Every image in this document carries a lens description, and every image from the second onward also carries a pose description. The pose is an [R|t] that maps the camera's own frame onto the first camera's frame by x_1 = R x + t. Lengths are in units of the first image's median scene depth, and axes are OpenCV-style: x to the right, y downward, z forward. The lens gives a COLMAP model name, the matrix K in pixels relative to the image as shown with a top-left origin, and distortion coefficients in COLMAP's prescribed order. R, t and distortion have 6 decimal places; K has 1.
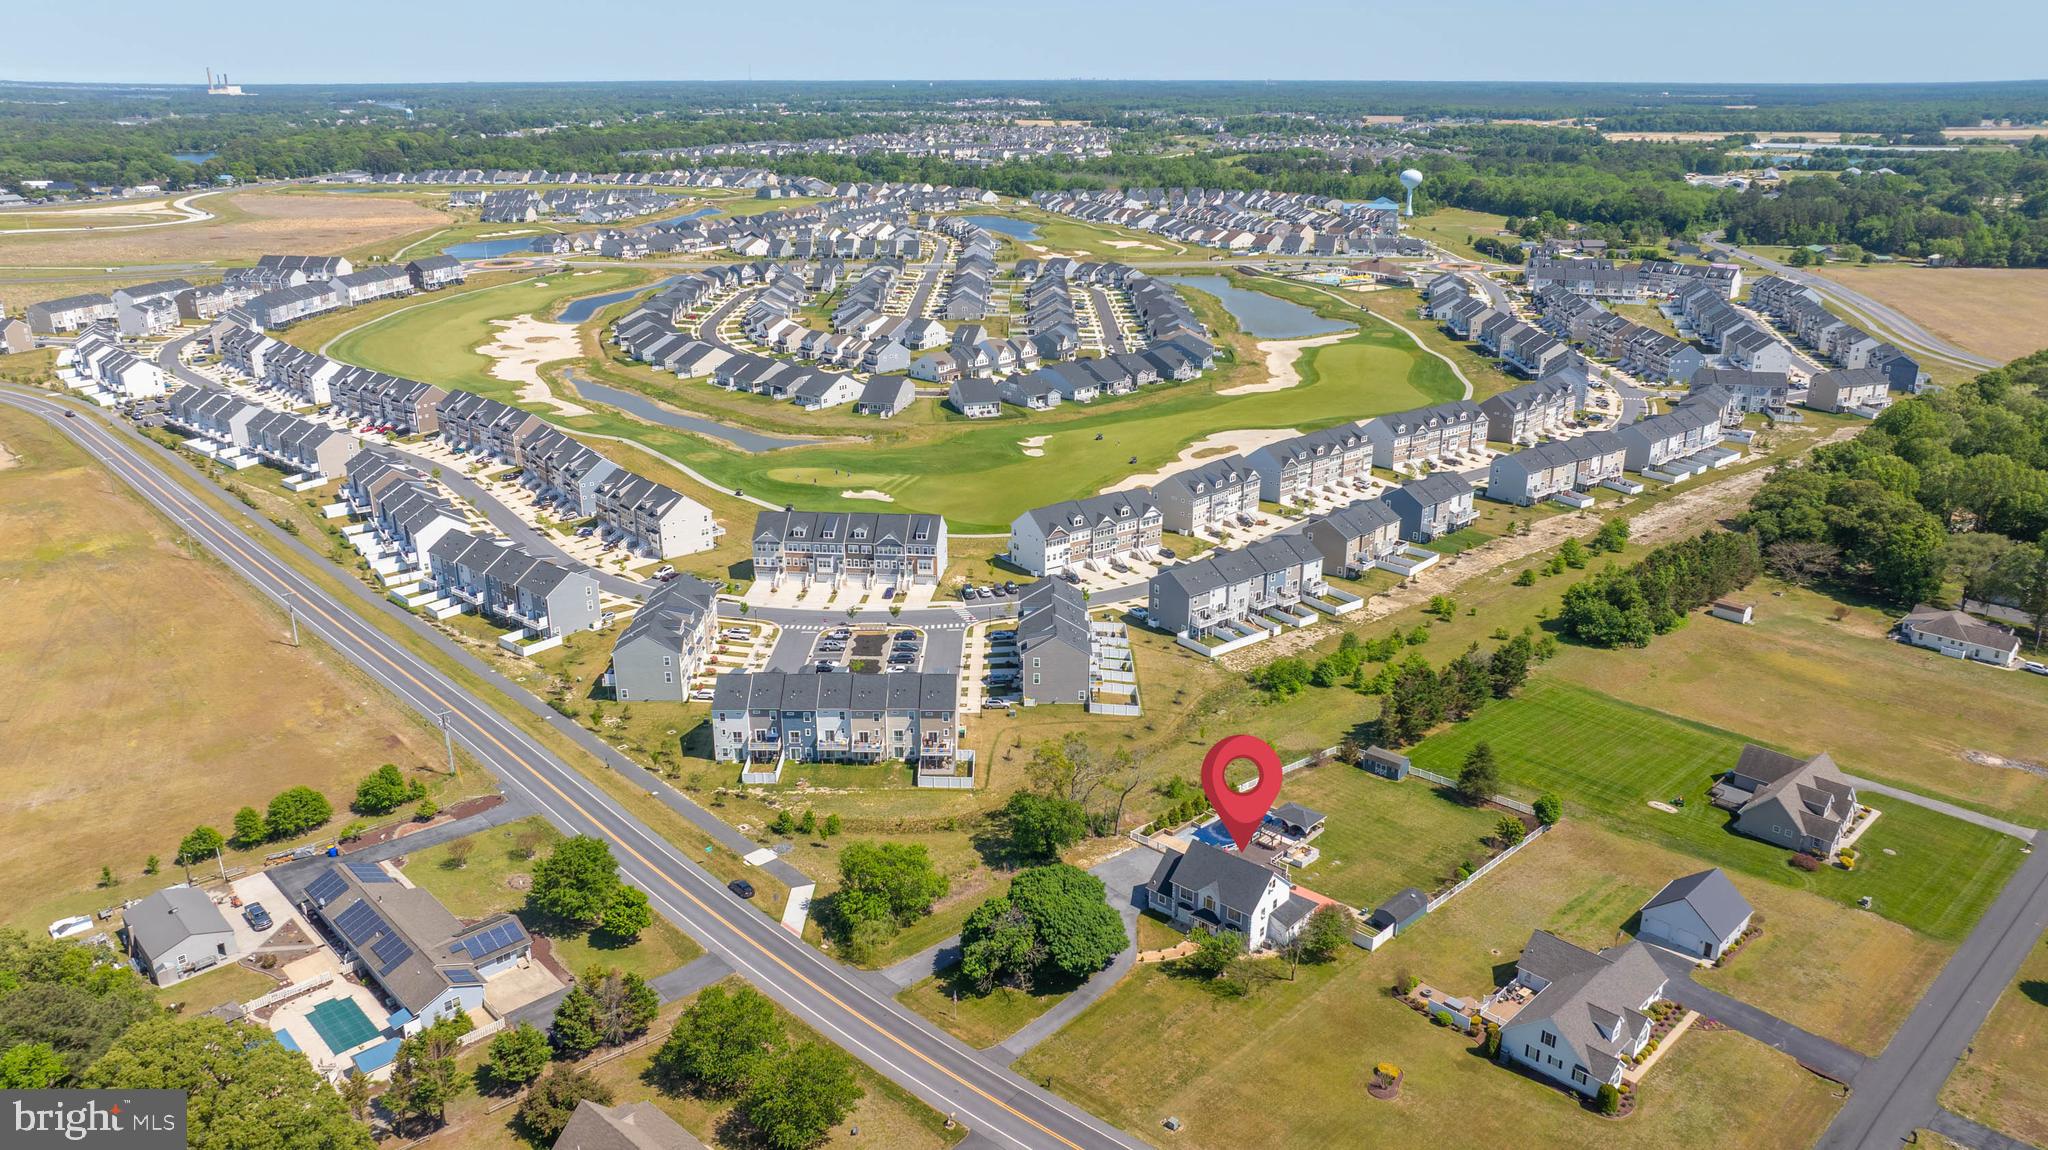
lens RADIAL K [[1432.4, 0, 1025.2], [0, 1432.4, 575.8], [0, 0, 1]] dist [-0.025222, 0.014979]
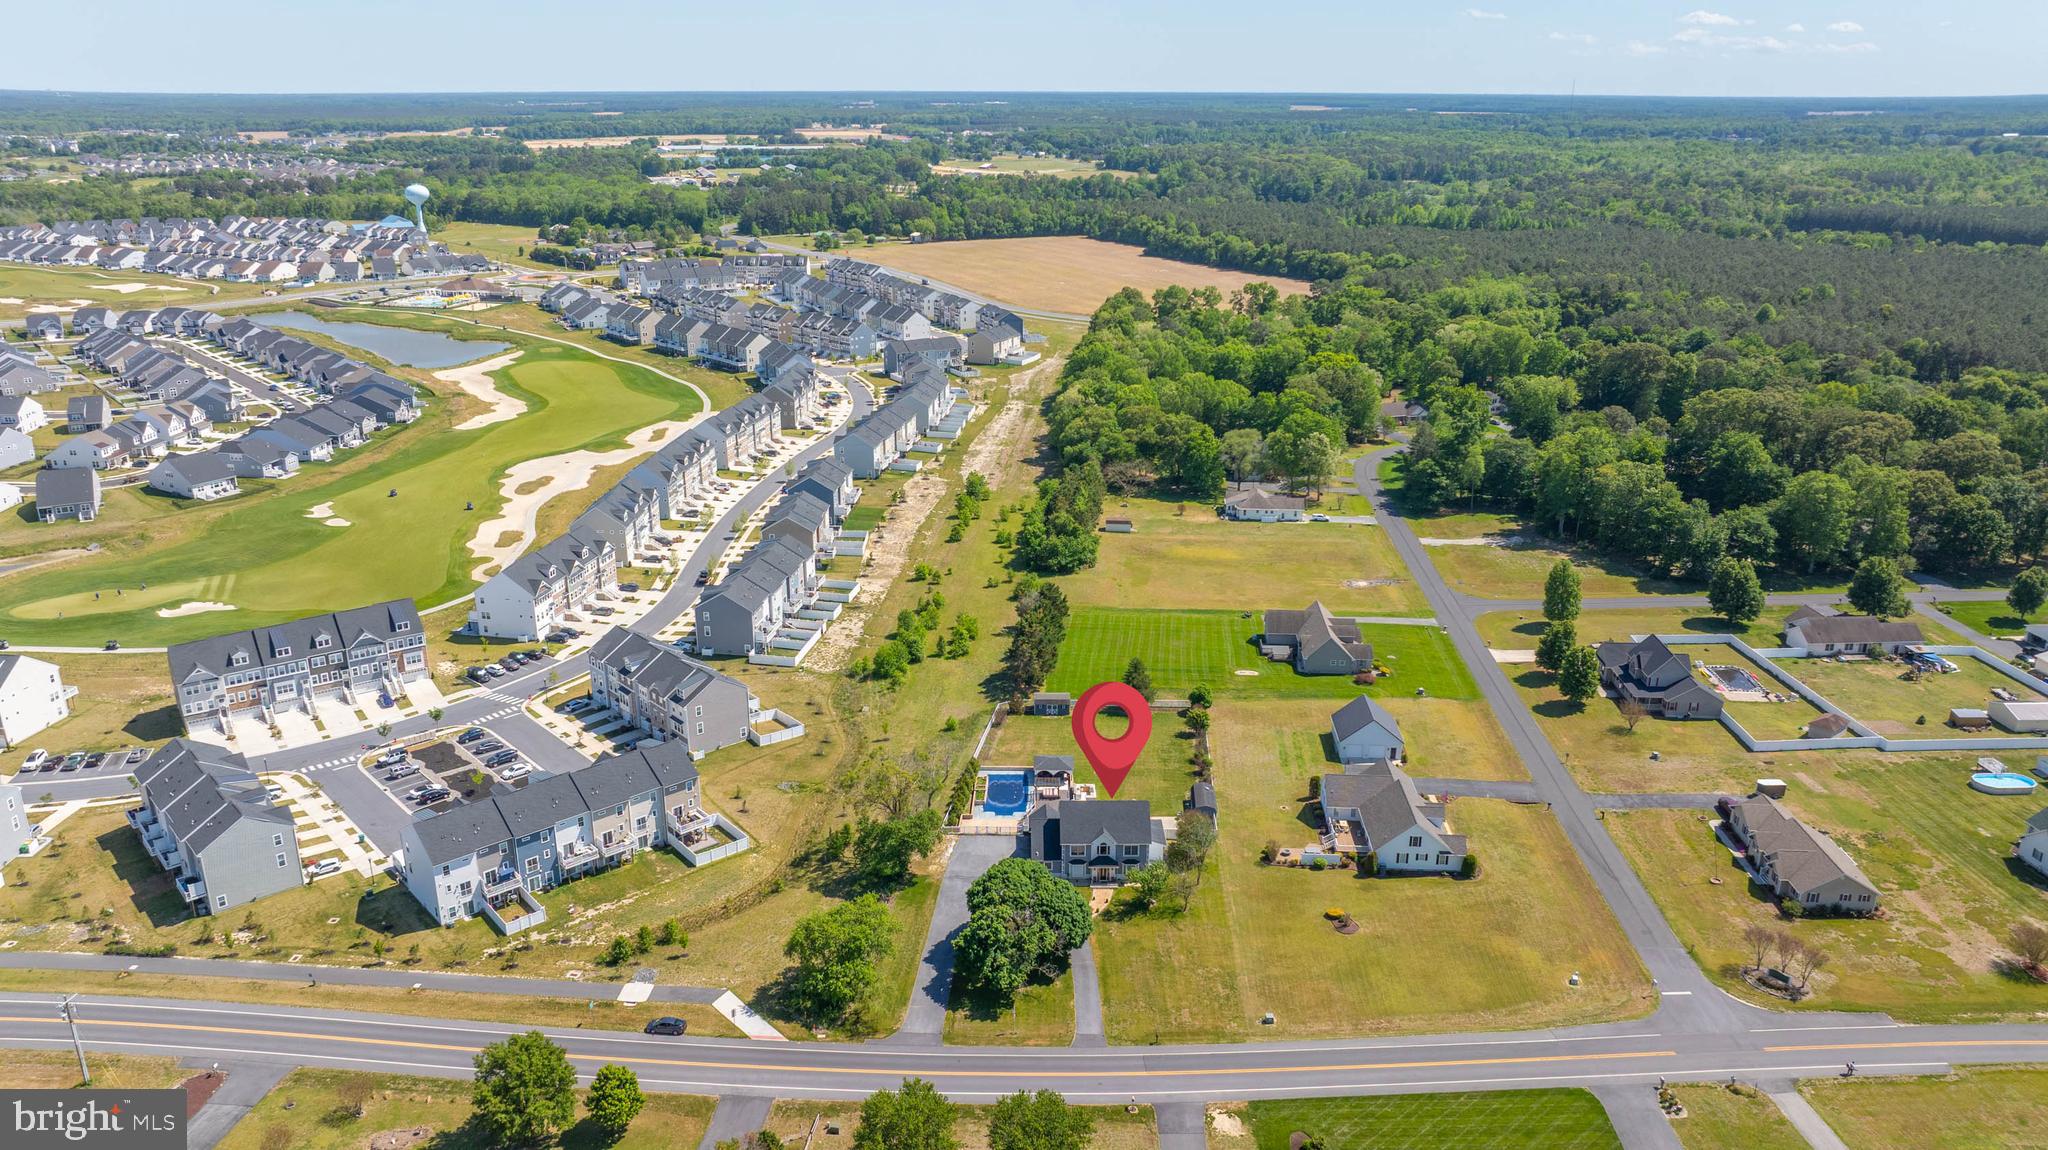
lens RADIAL K [[1432.4, 0, 1023.8], [0, 1432.4, 569.0], [0, 0, 1]] dist [-0.025222, 0.014979]
pose [[0.741478, -0.213014, 0.636267, -0.440919], [0.219977, 0.973033, 0.069407, -0.051386], [-0.633894, 0.088500, 0.768340, 0.150899]]
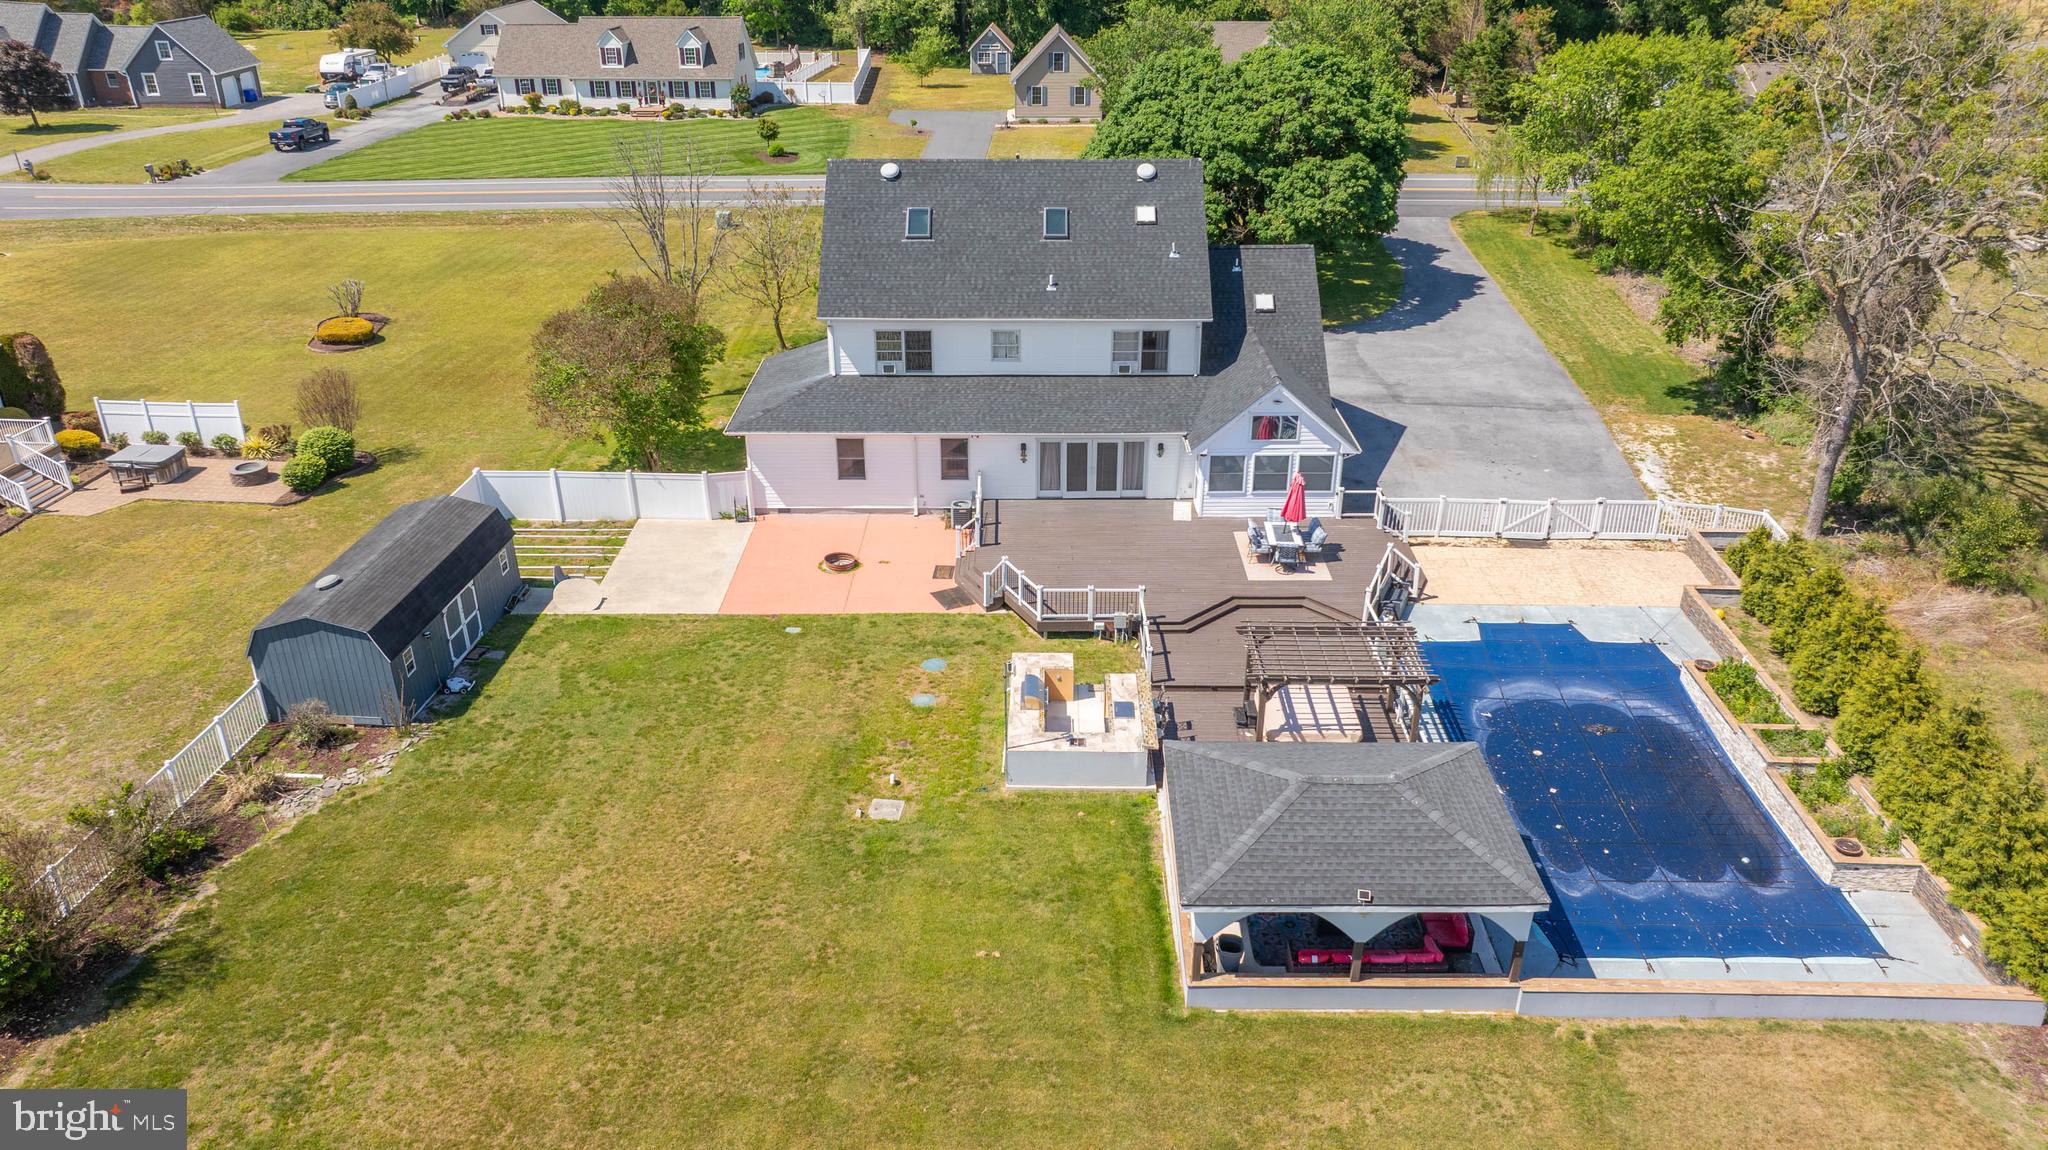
lens RADIAL K [[1432.4, 0, 1023.1], [0, 1432.4, 586.9], [0, 0, 1]] dist [-0.025222, 0.014979]
pose [[-0.746397, 0.293479, -0.597296, 0.256993], [-0.219841, 0.738396, 0.637527, 0.069096], [0.628142, 0.607158, -0.486618, 0.936555]]
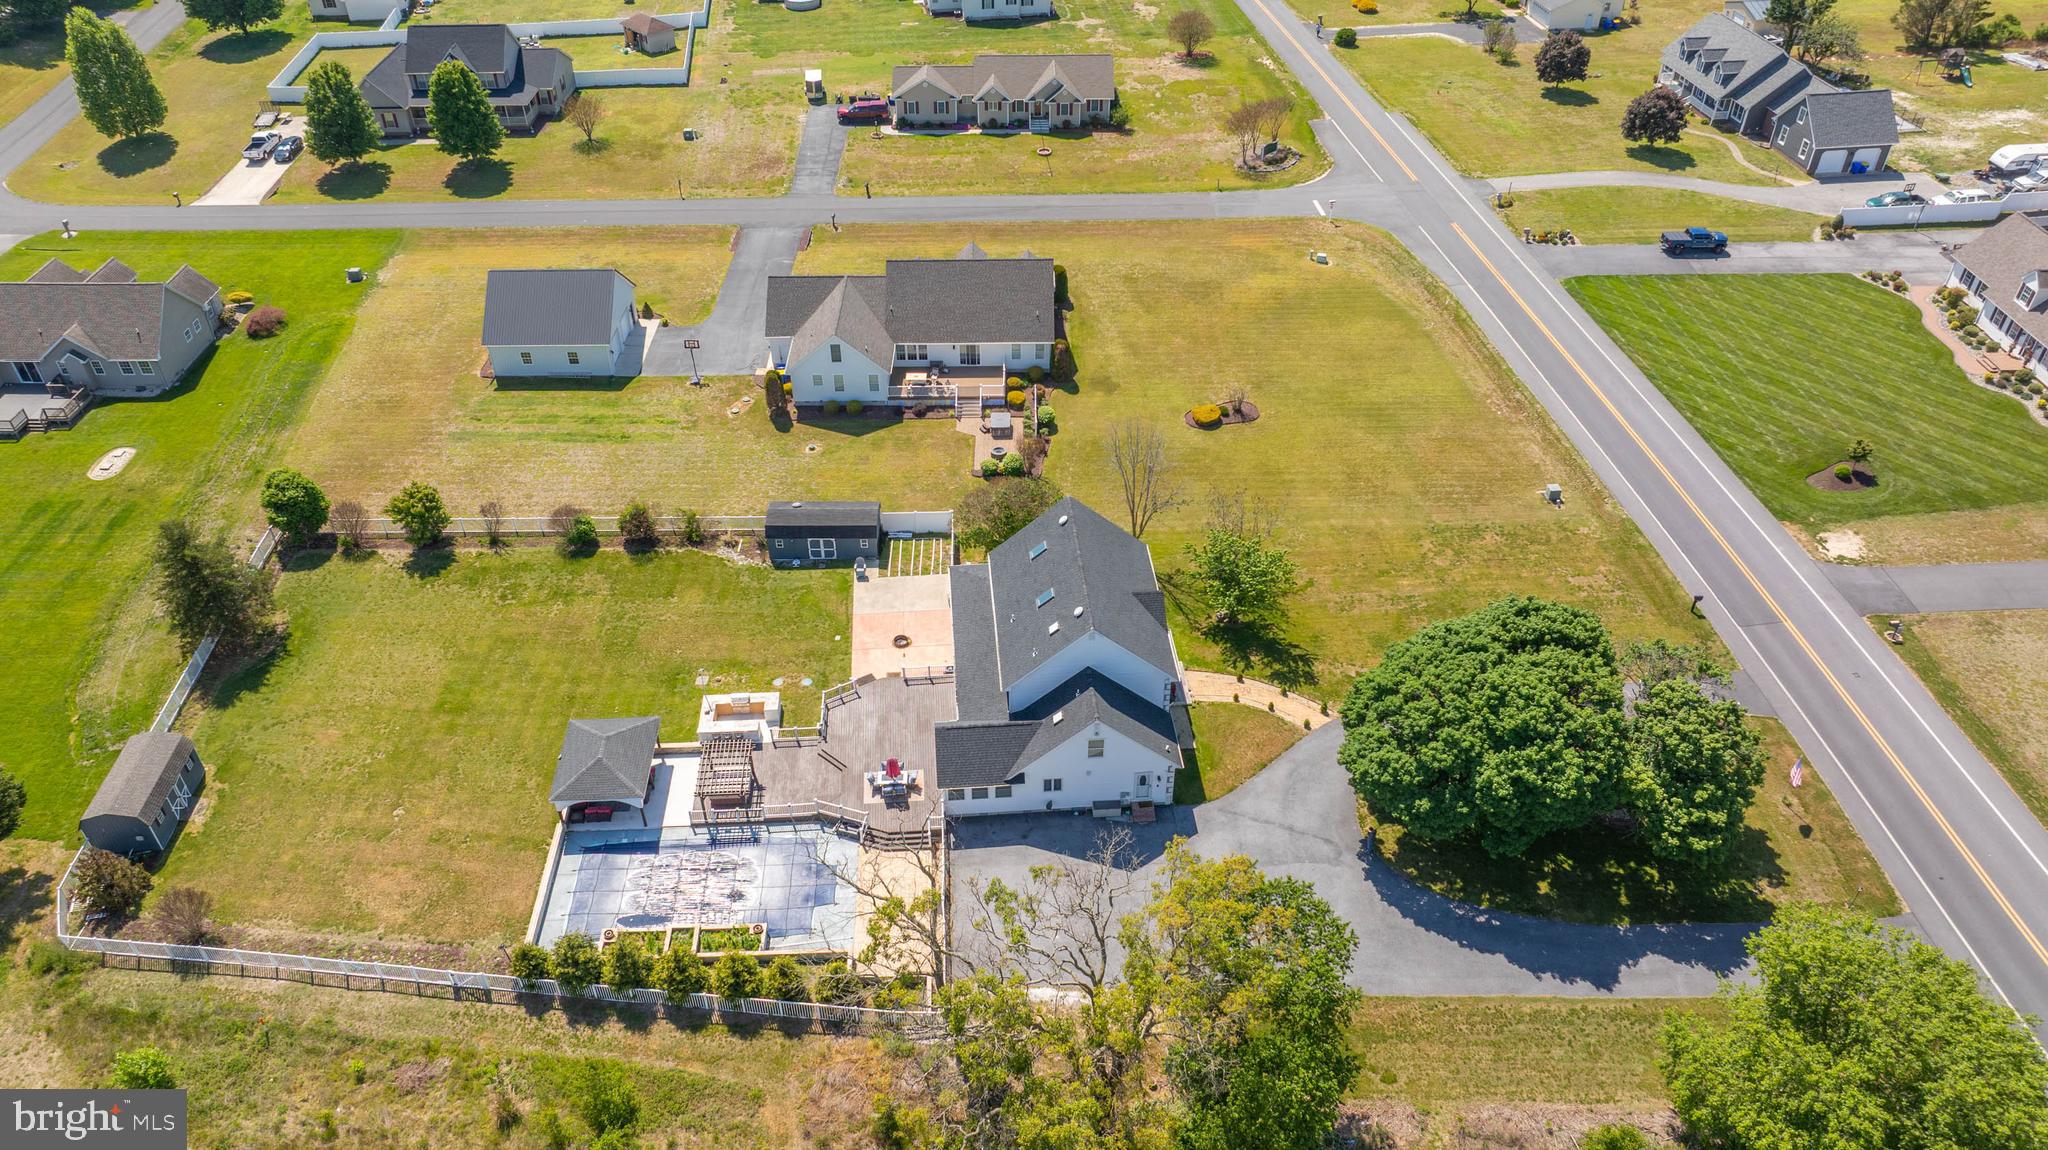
lens RADIAL K [[1432.4, 0, 1019.4], [0, 1432.4, 578.7], [0, 0, 1]] dist [-0.025222, 0.014979]
pose [[-0.718919, -0.426875, 0.548574, -0.068949], [0.235378, 0.593076, 0.769973, -0.116286], [-0.654028, 0.682670, -0.325897, 0.925224]]
